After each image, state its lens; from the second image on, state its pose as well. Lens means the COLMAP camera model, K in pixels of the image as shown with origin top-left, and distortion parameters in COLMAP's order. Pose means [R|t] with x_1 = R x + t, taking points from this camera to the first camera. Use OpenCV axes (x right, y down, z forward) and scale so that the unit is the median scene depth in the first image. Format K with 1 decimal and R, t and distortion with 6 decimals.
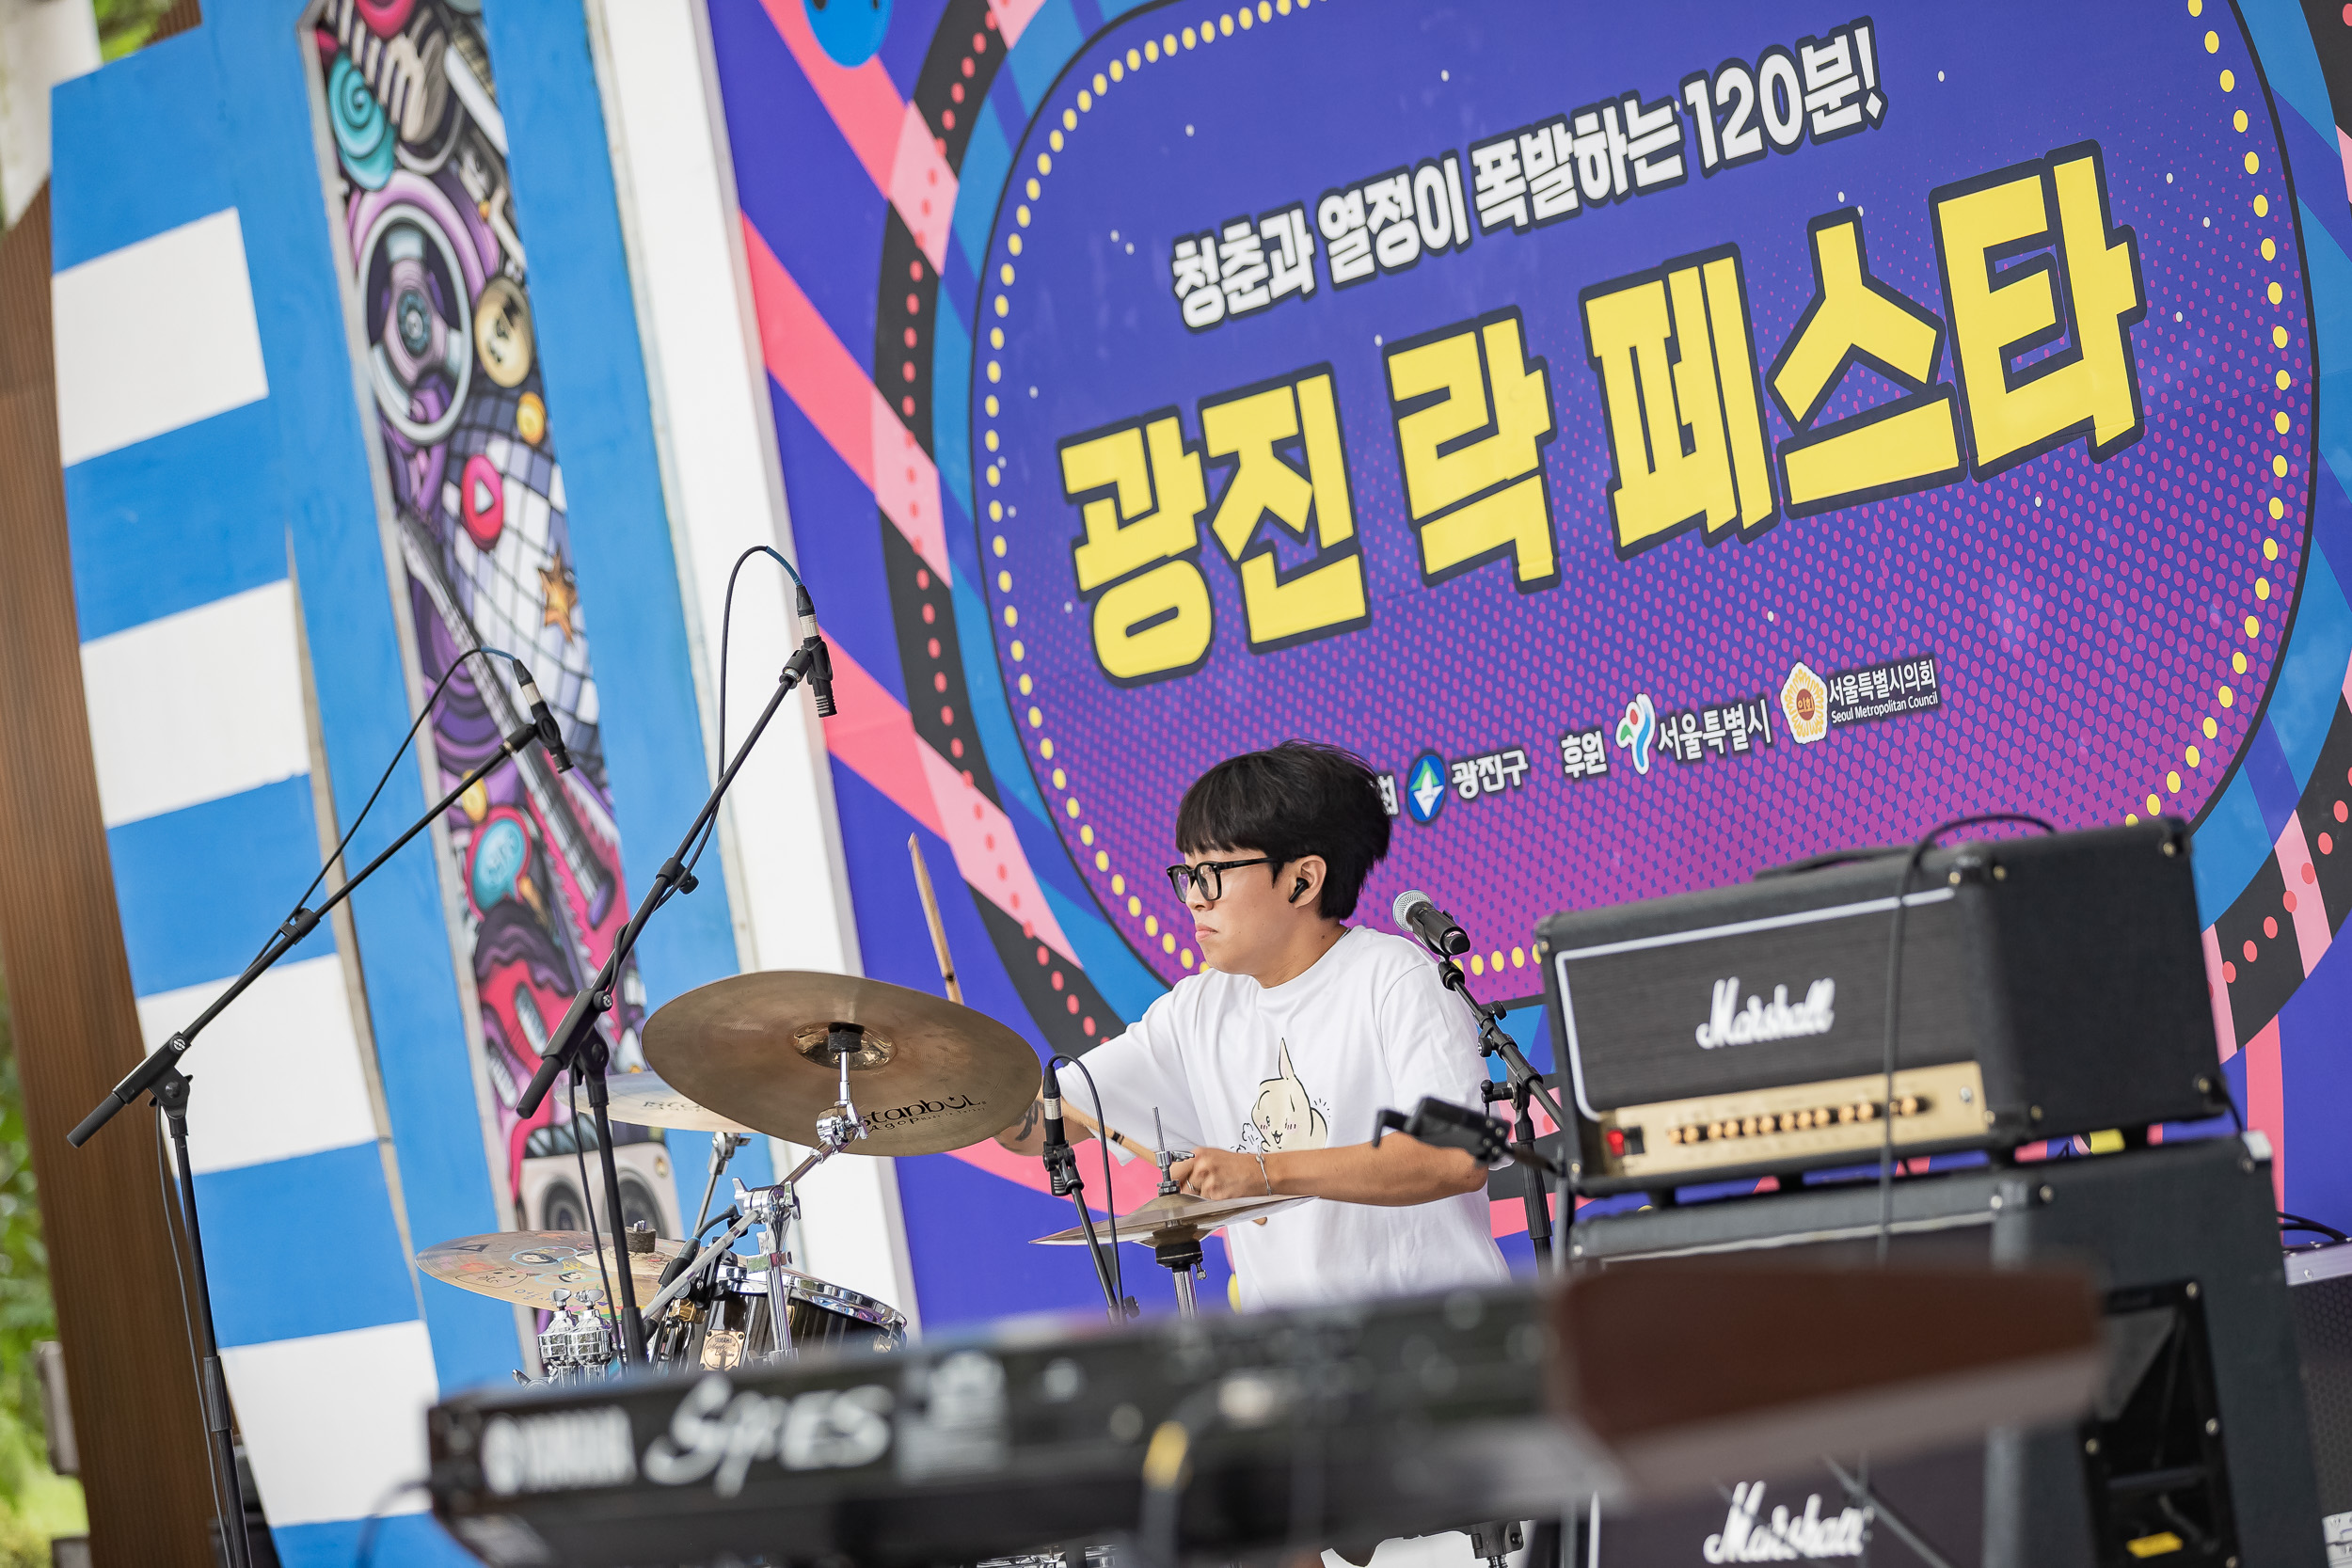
lens RADIAL K [[9115.5, 0, 1176.0], [0, 9115.5, 784.0], [0, 0, 1]] dist [-0.104591, 0.089499]
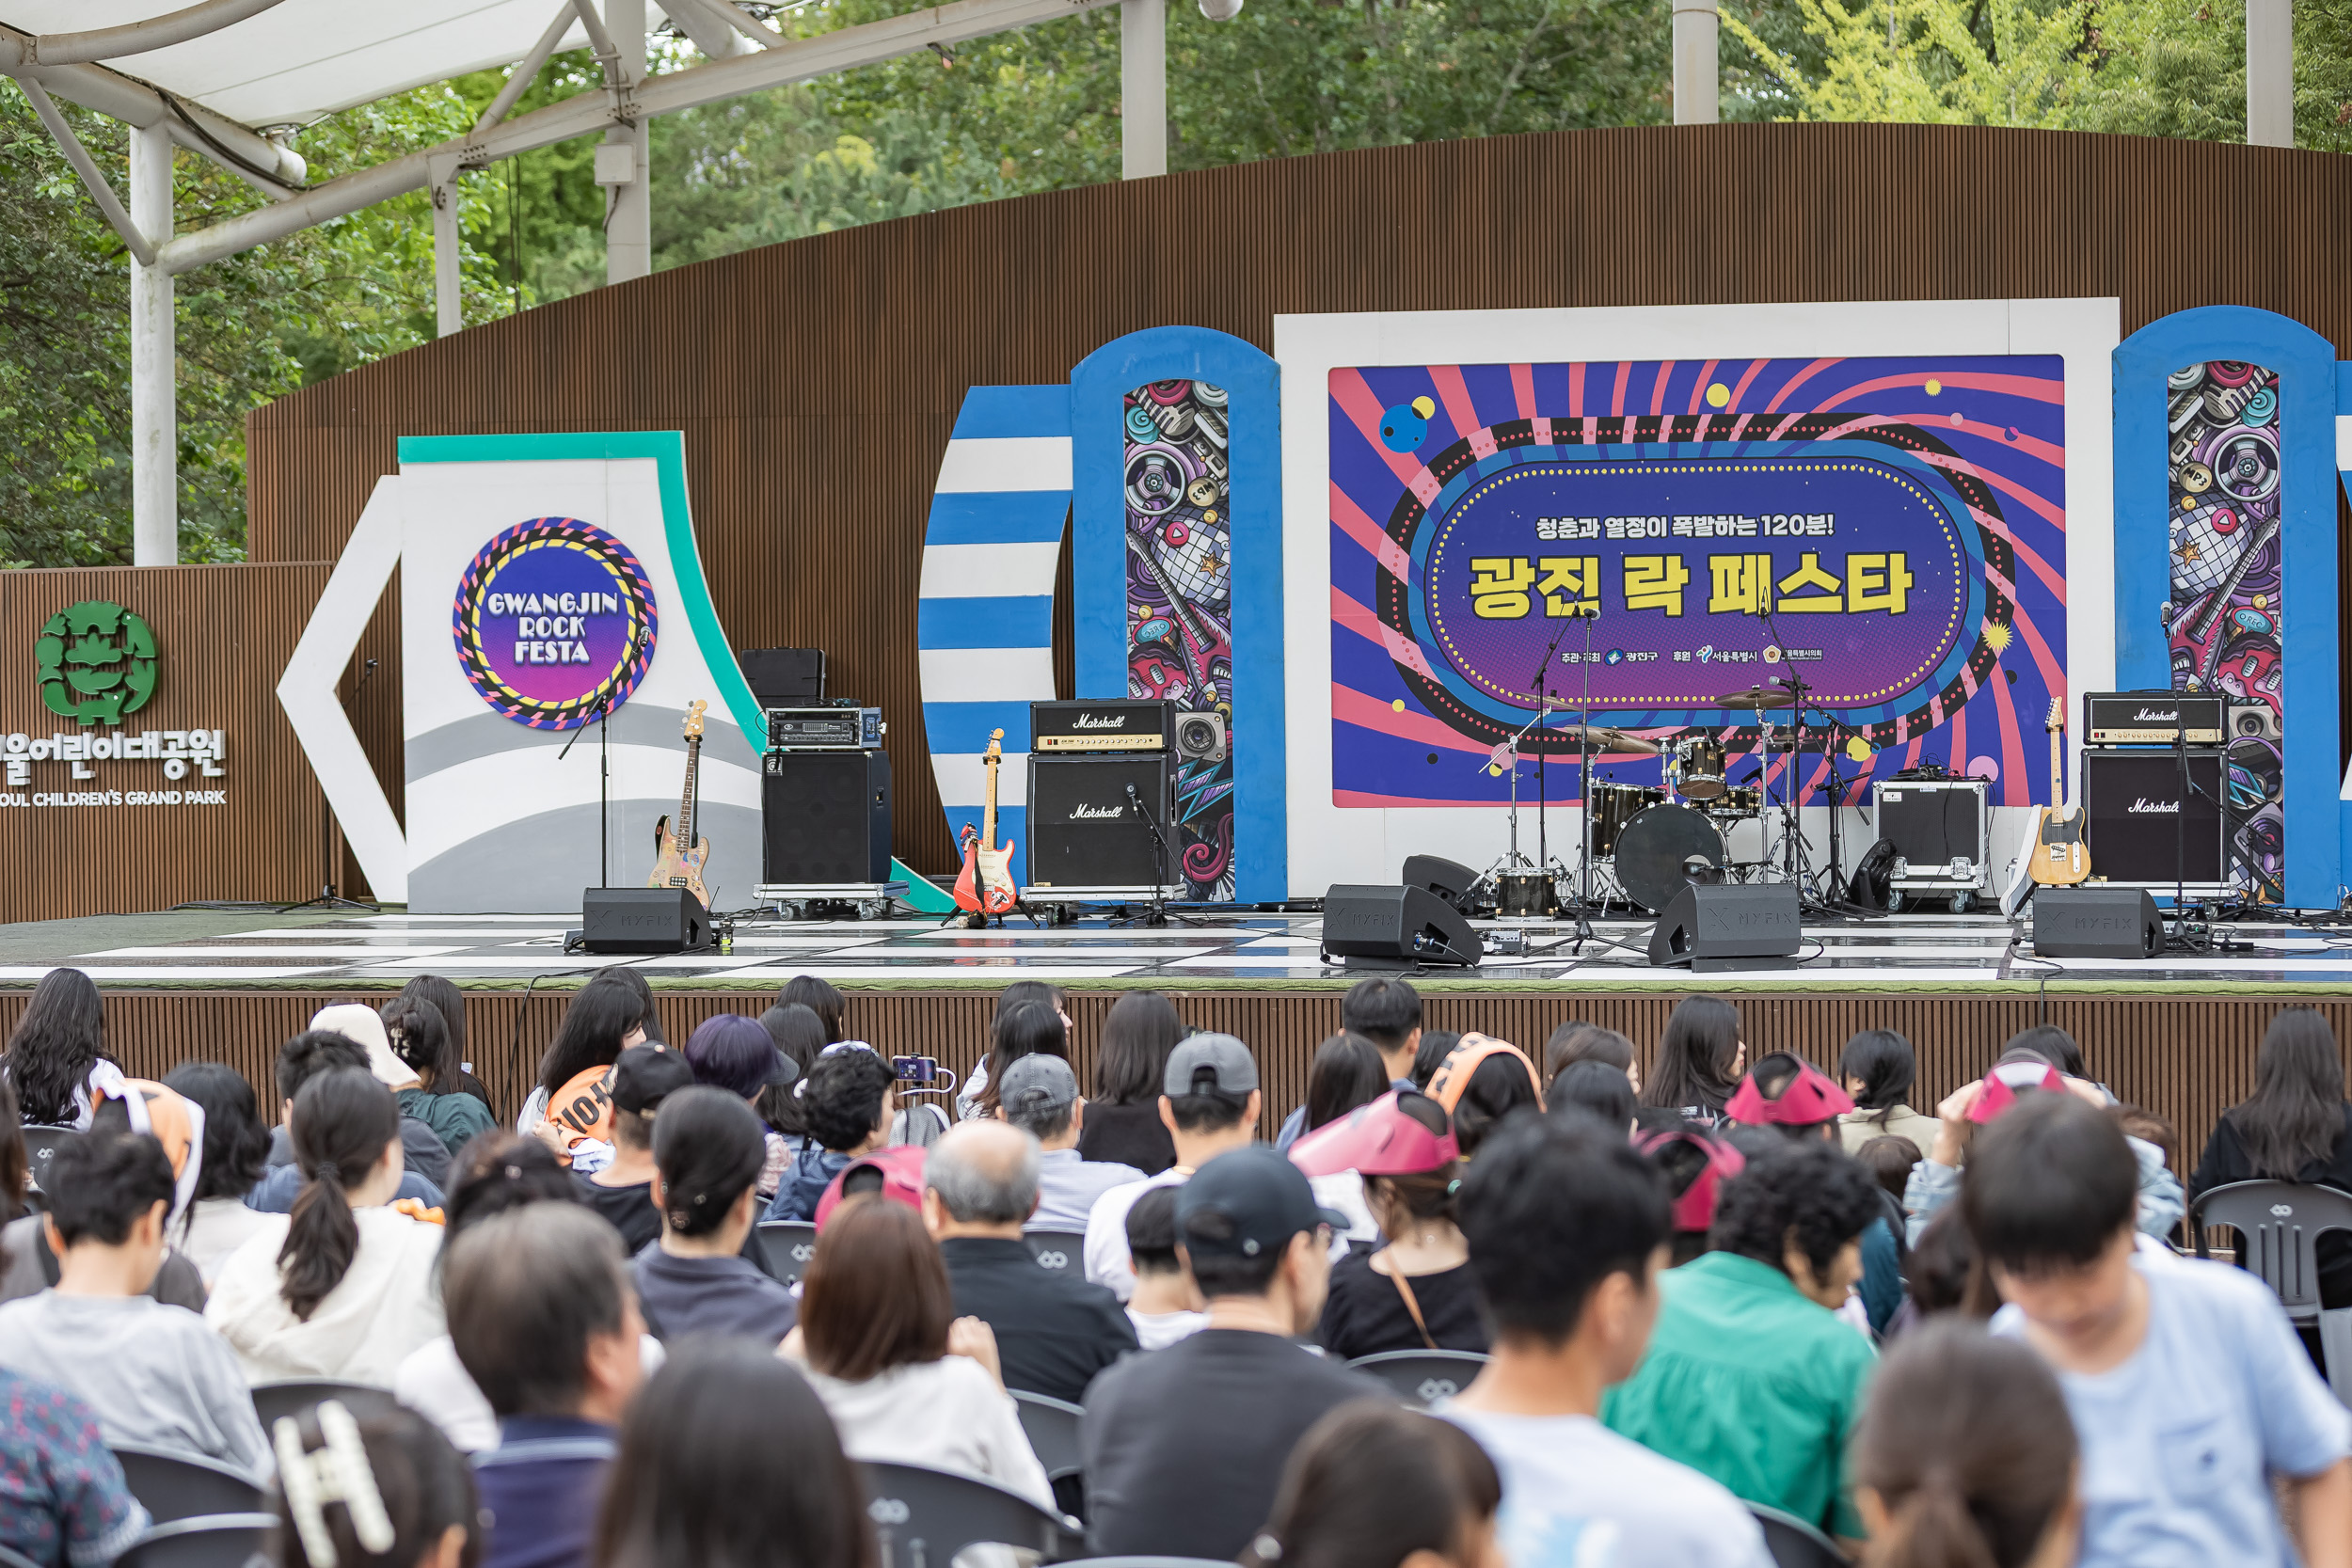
lens RADIAL K [[5006.6, 0, 1067.9], [0, 5006.6, 916.3], [0, 0, 1]] dist [-0.173837, 0.495811]
pose [[0.658343, 0.124379, 0.742371, -1.806052], [-0.121054, 0.990911, -0.058668, 0.280107], [-0.742920, -0.051243, 0.667416, -0.376790]]
